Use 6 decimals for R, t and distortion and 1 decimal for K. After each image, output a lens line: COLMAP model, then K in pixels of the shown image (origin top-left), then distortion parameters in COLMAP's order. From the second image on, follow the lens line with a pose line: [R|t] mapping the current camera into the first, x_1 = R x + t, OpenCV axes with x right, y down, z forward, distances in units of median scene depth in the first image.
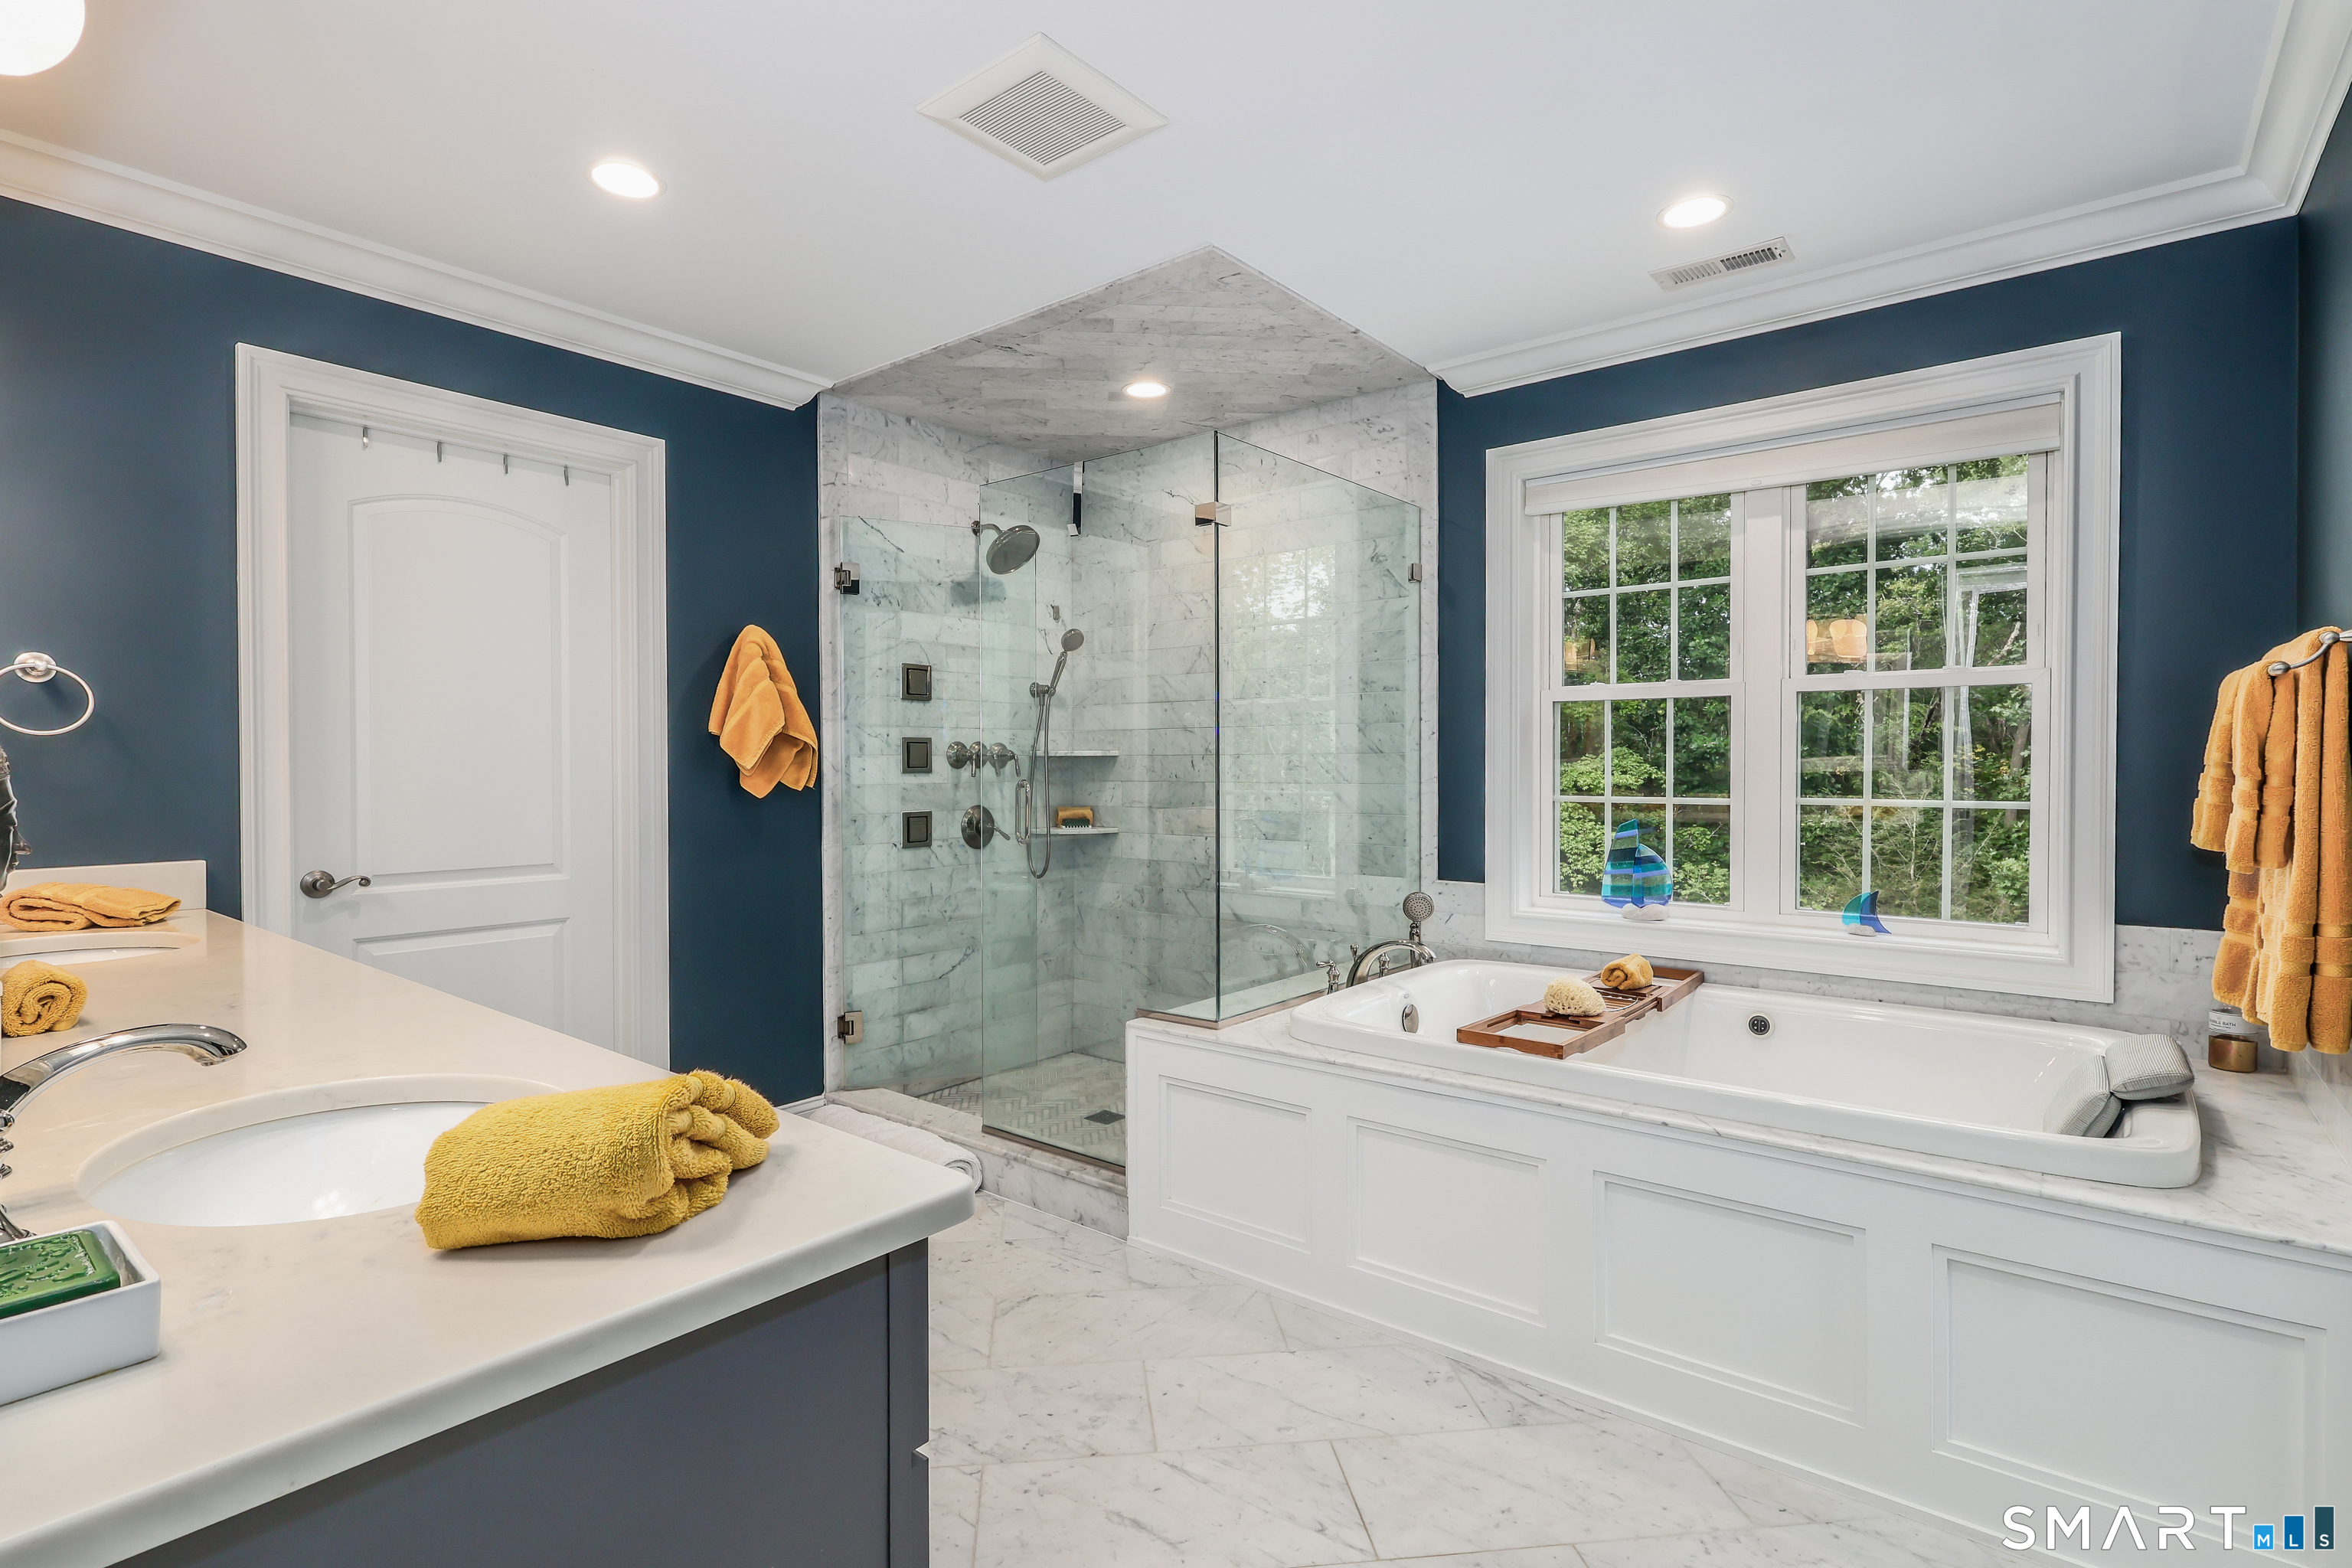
lens RADIAL K [[1115.5, 0, 1184.5], [0, 1115.5, 776.3], [0, 0, 1]] dist [0.000975, 0.000038]
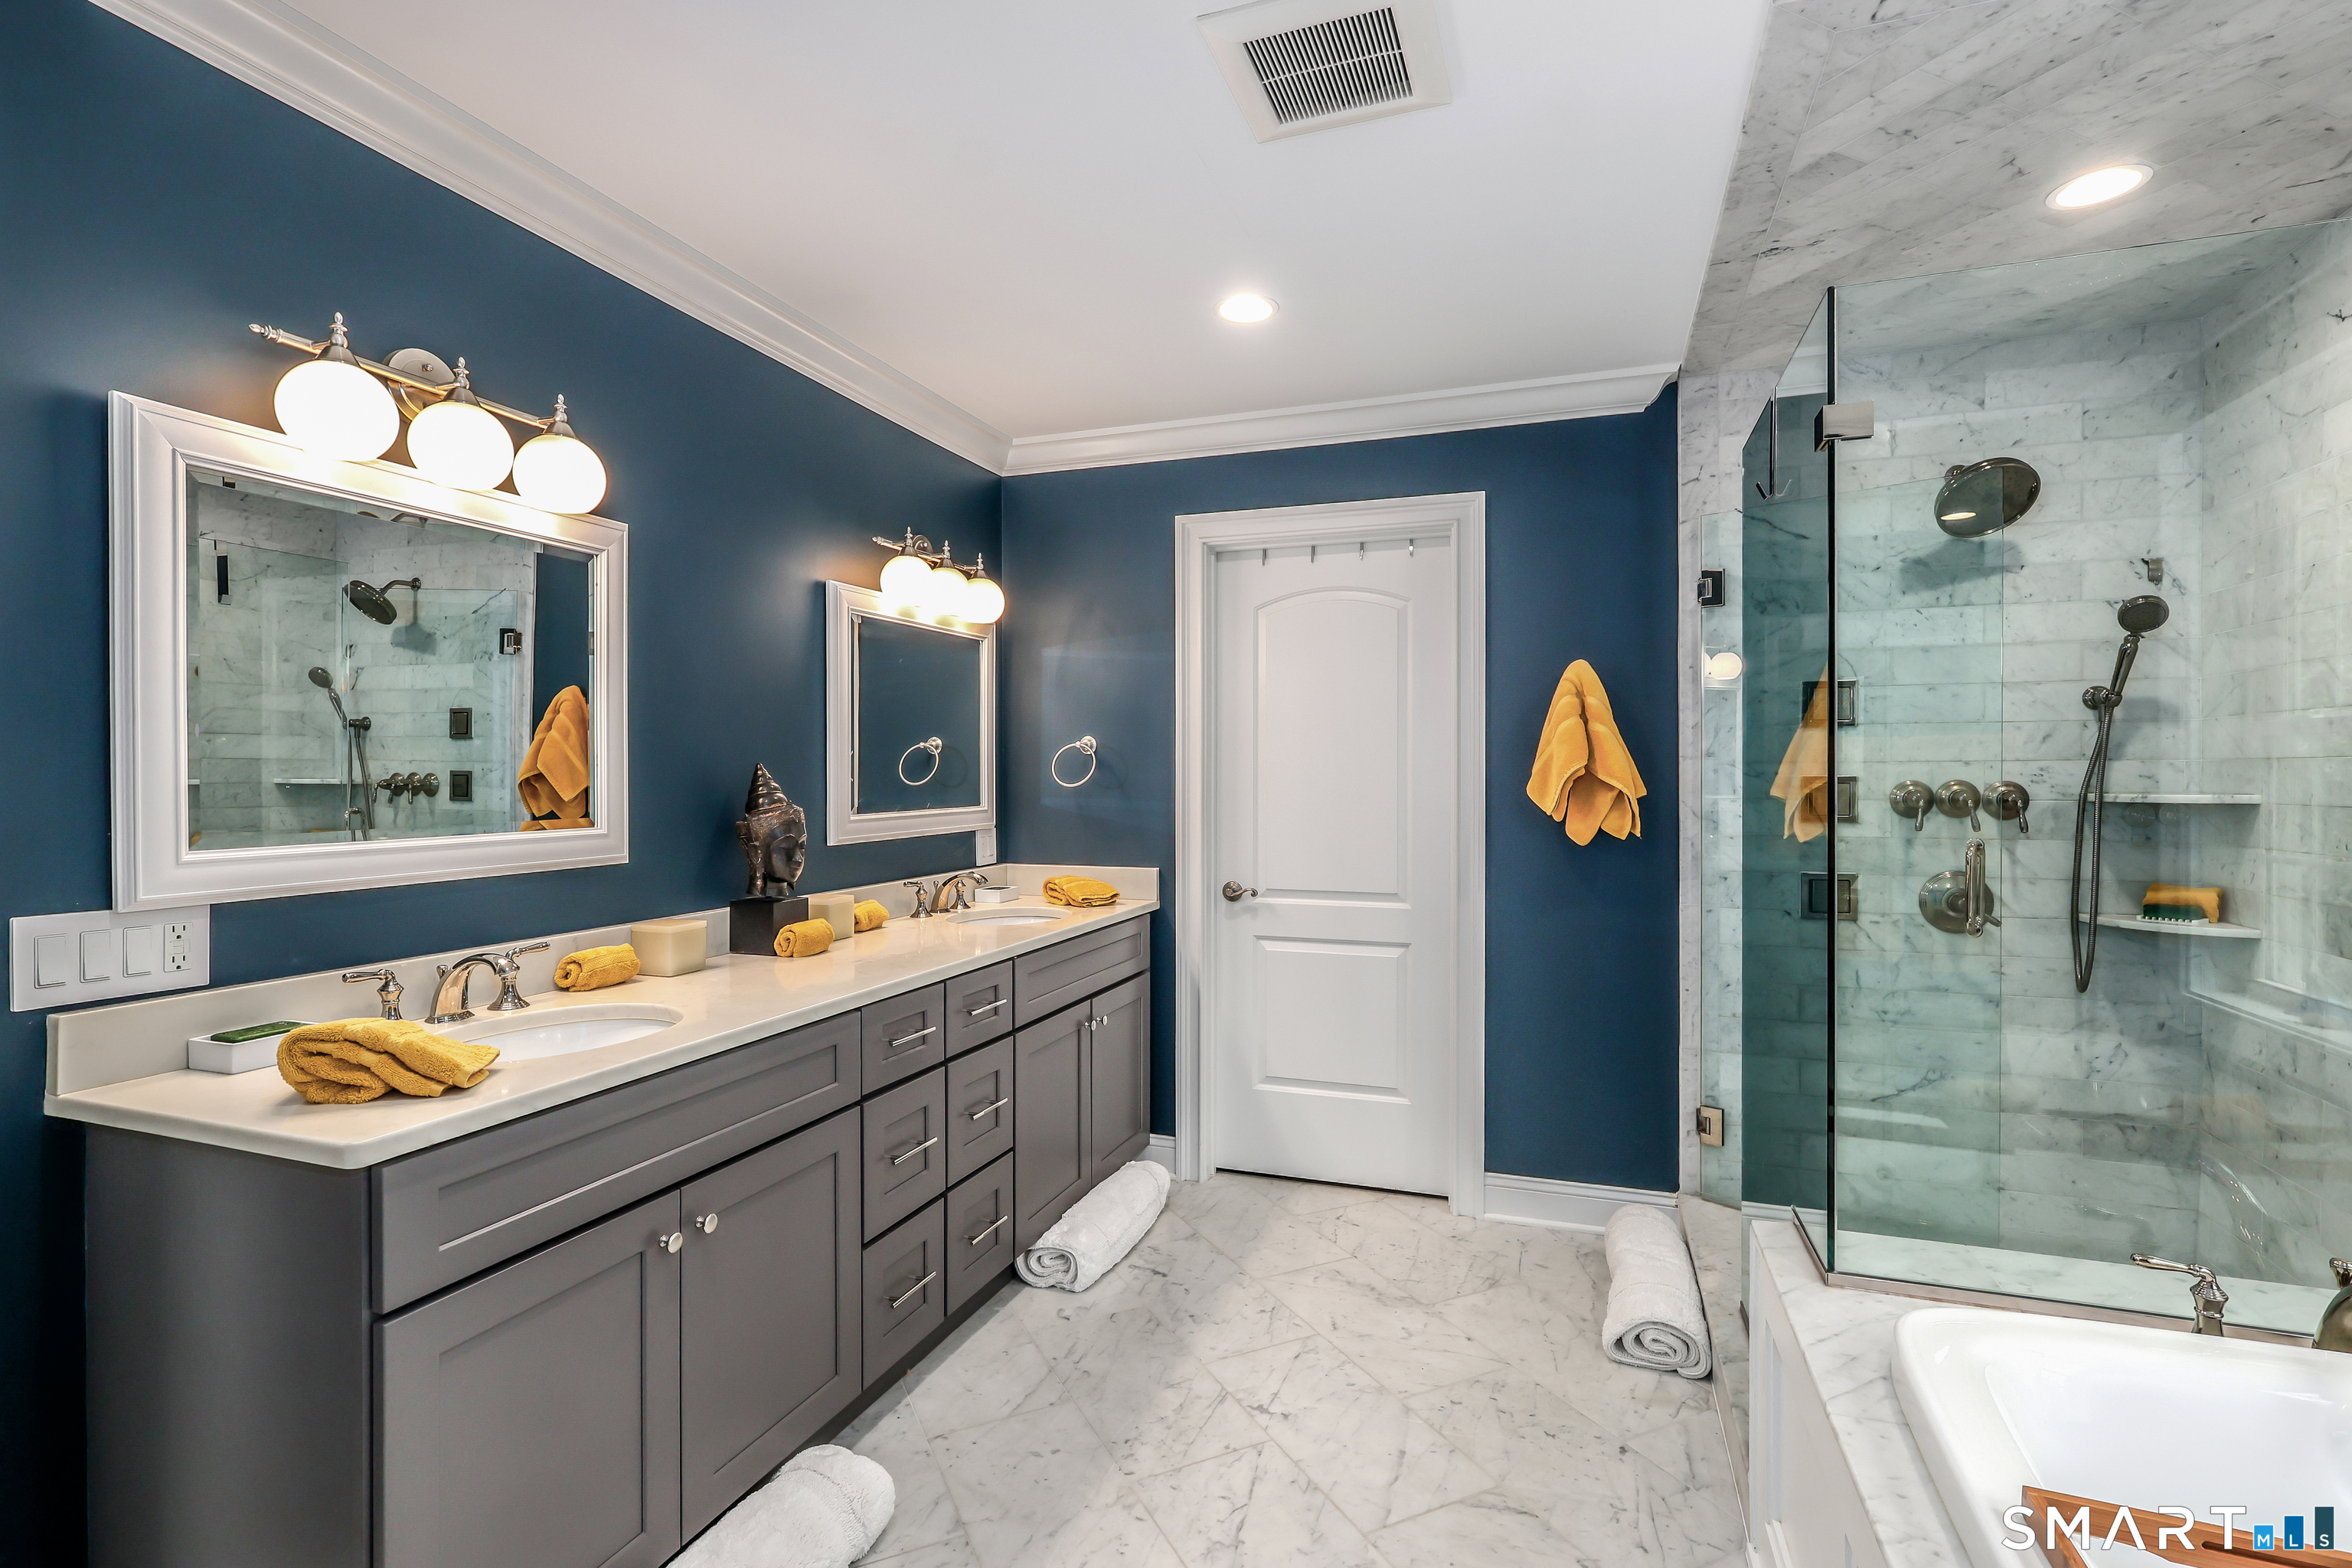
lens RADIAL K [[1115.5, 0, 1184.5], [0, 1115.5, 776.3], [0, 0, 1]] dist [0.000975, 0.000038]
pose [[0.330935, 0.001464, -0.943652, 0.357618], [-0.012427, 0.999919, -0.002806, -0.028774], [0.943572, 0.012655, 0.330926, 0.352685]]
